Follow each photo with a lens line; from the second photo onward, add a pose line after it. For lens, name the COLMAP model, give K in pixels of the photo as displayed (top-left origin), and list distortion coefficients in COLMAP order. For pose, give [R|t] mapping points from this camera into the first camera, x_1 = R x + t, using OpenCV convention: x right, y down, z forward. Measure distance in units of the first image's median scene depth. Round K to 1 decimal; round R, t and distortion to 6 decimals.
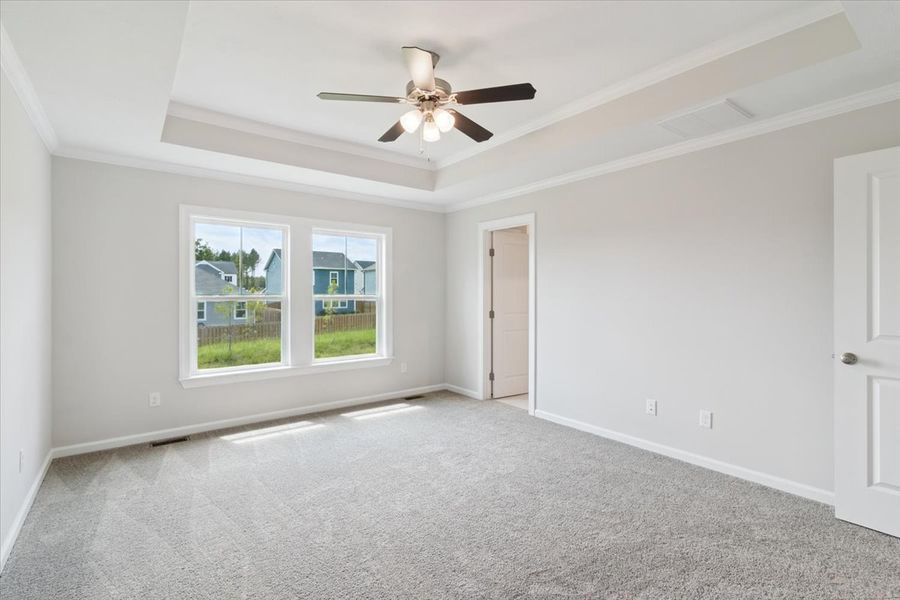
lens RADIAL K [[419.9, 0, 446.0], [0, 419.9, 296.7], [0, 0, 1]] dist [0.002791, 0.000498]
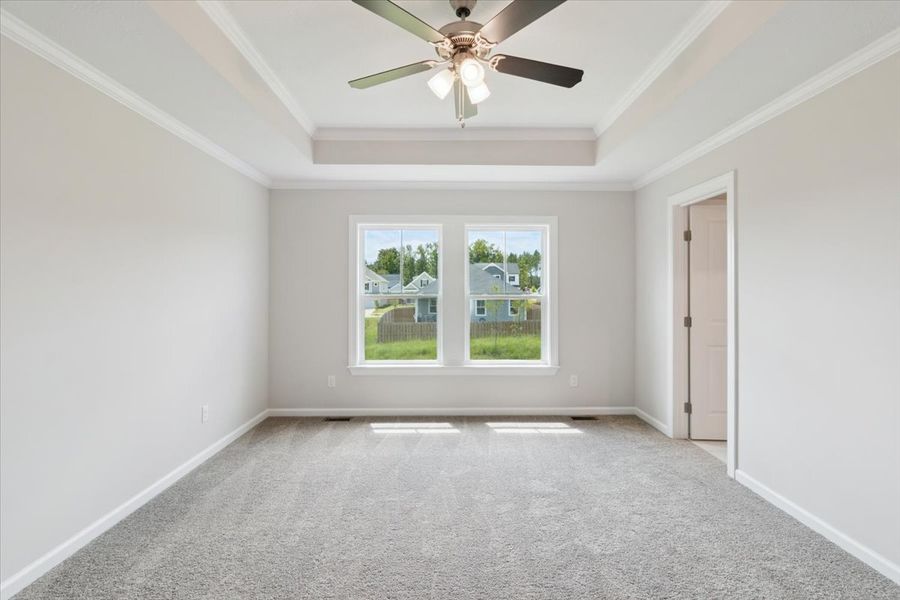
lens RADIAL K [[425.9, 0, 452.2], [0, 425.9, 290.9], [0, 0, 1]] dist [0.000093, -0.000088]
pose [[0.803446, -0.001355, -0.595377, 0.233312], [-0.004870, 0.999949, -0.008848, -0.002043], [0.595358, 0.010008, 0.803398, 0.183143]]
